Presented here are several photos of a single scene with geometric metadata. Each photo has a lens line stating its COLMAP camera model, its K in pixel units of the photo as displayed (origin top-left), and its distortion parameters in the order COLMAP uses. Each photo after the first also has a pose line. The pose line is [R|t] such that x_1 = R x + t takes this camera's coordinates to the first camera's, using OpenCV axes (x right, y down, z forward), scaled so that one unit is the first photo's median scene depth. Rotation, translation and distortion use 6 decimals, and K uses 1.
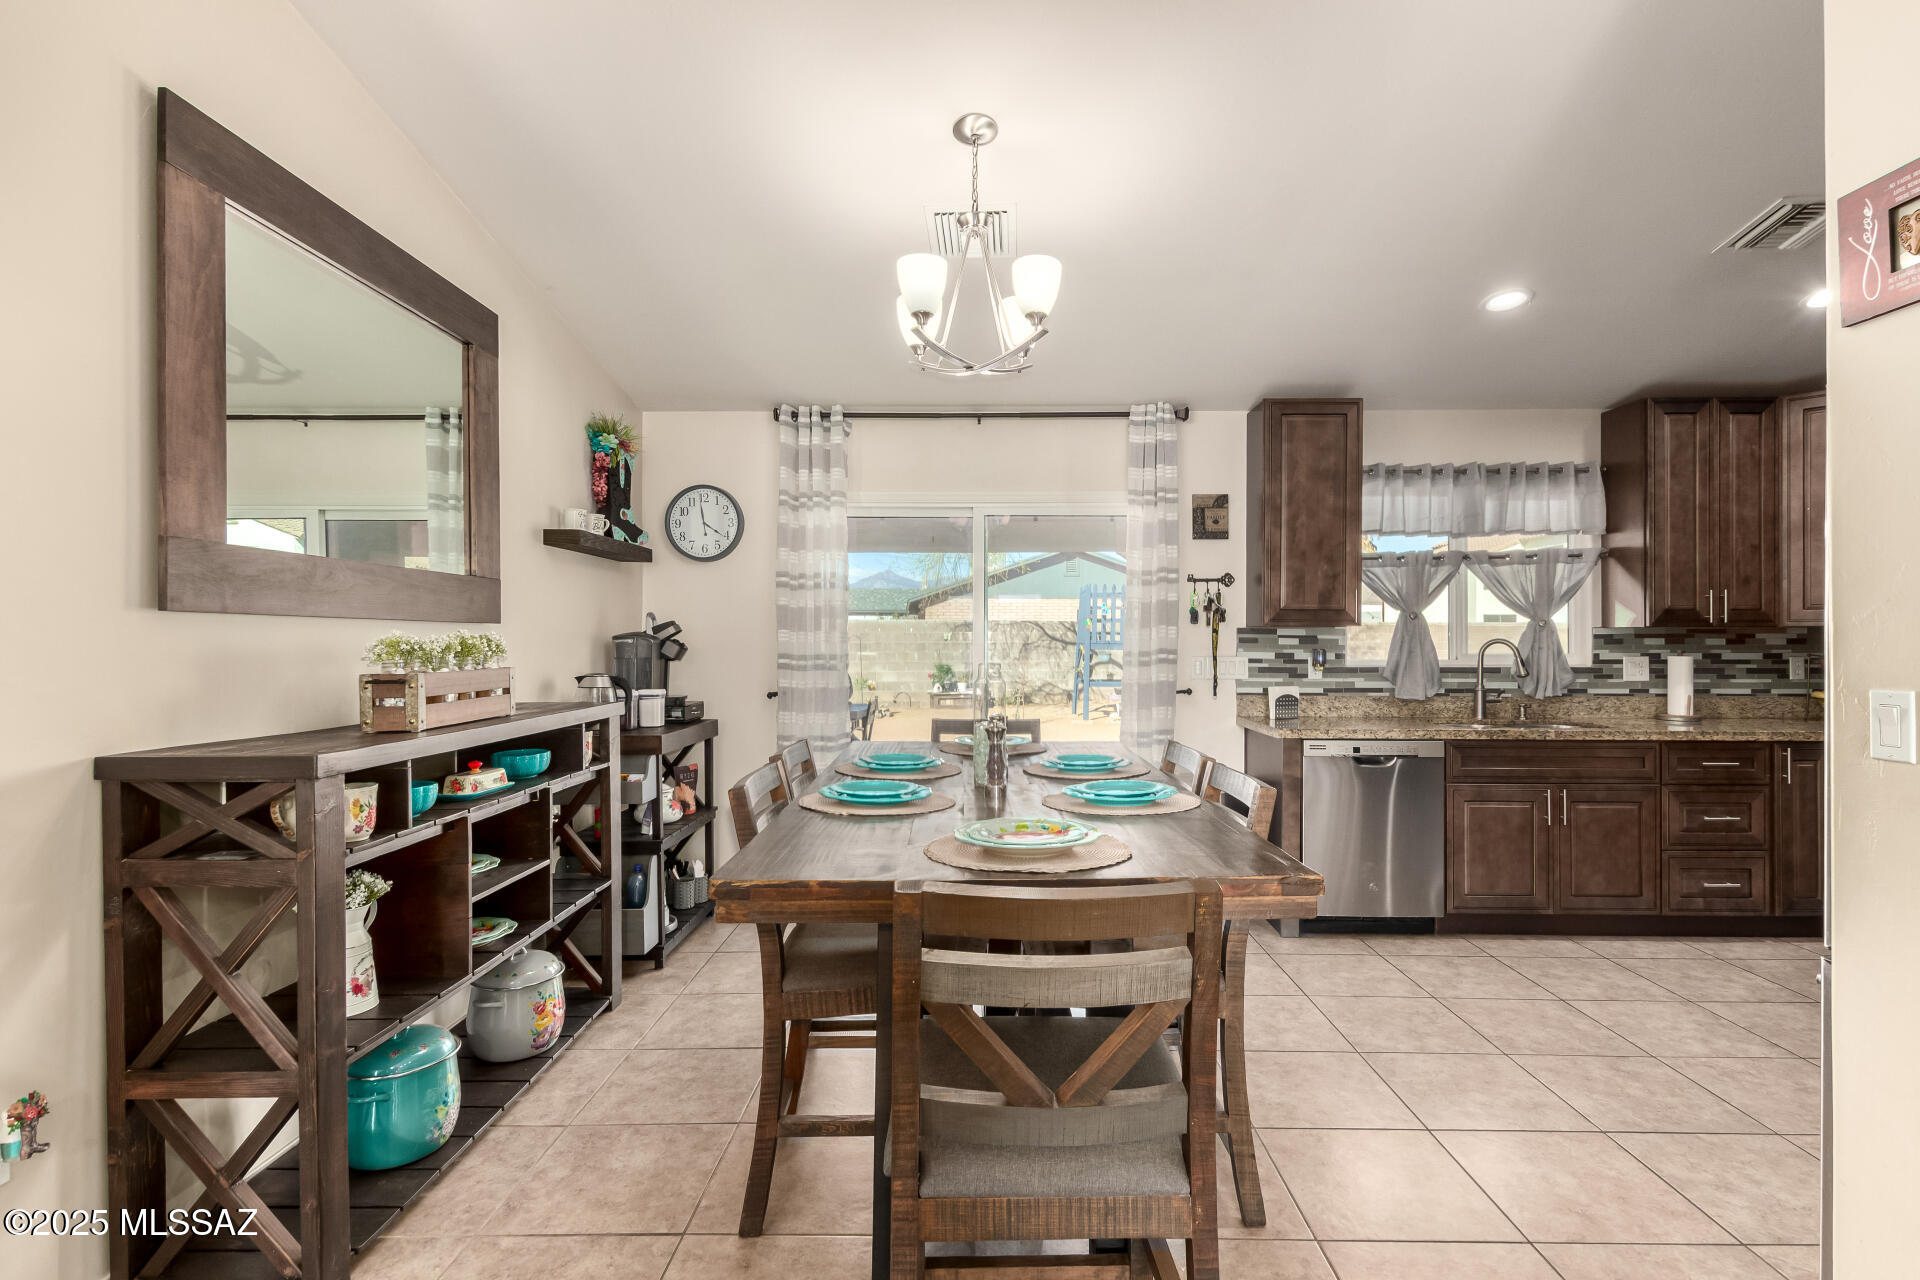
lens RADIAL K [[922.7, 0, 960.0], [0, 922.7, 640.0], [0, 0, 1]] dist [0.011361, 0.000462]
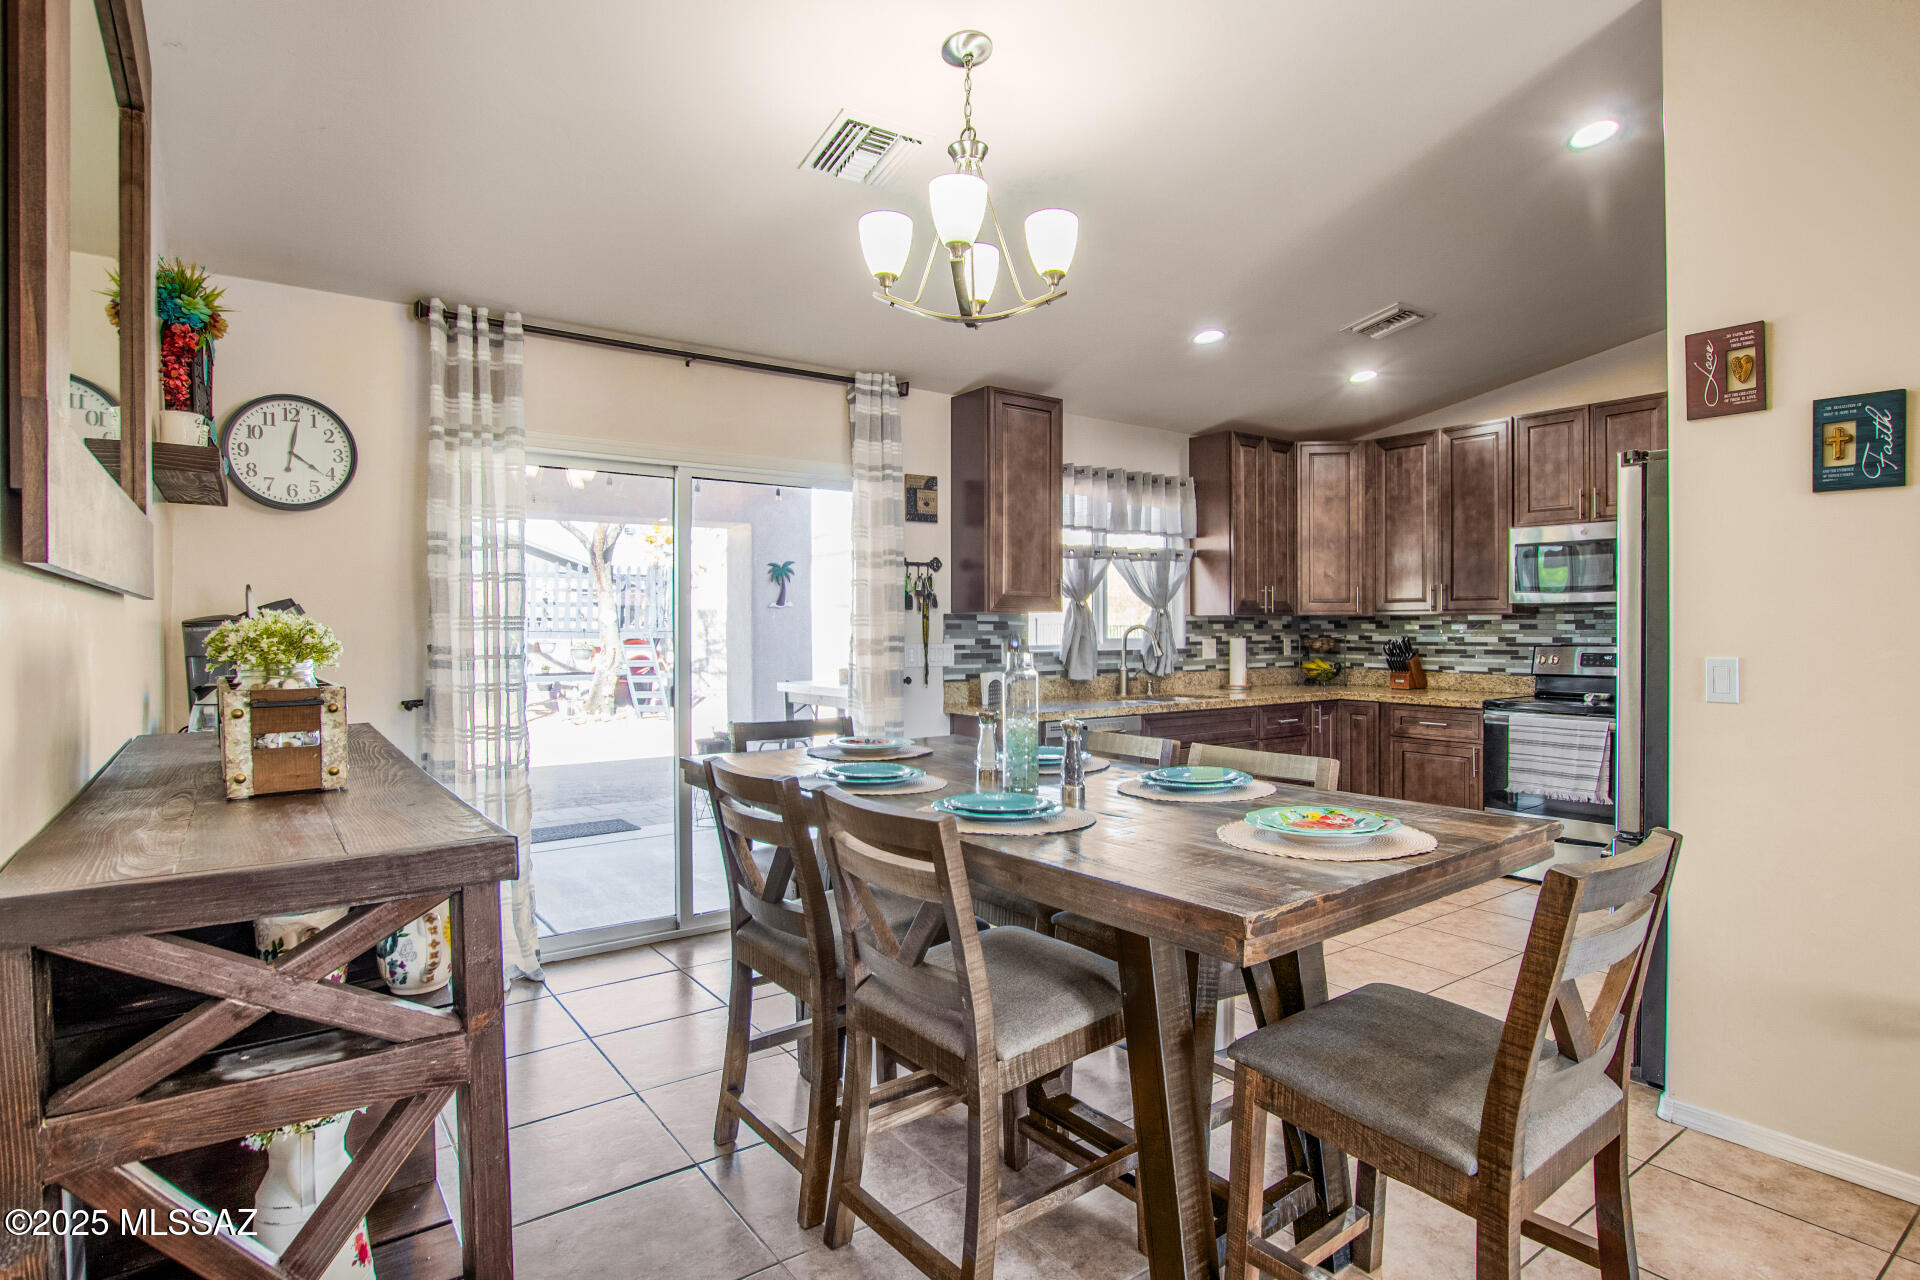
lens RADIAL K [[995.9, 0, 960.0], [0, 995.9, 640.0], [0, 0, 1]] dist [-0.022870, 0.001160]
pose [[0.800975, -0.010201, 0.598610, -0.328069], [0.002055, 0.999896, 0.014290, -0.000521], [-0.598694, -0.010216, 0.800913, 0.143250]]
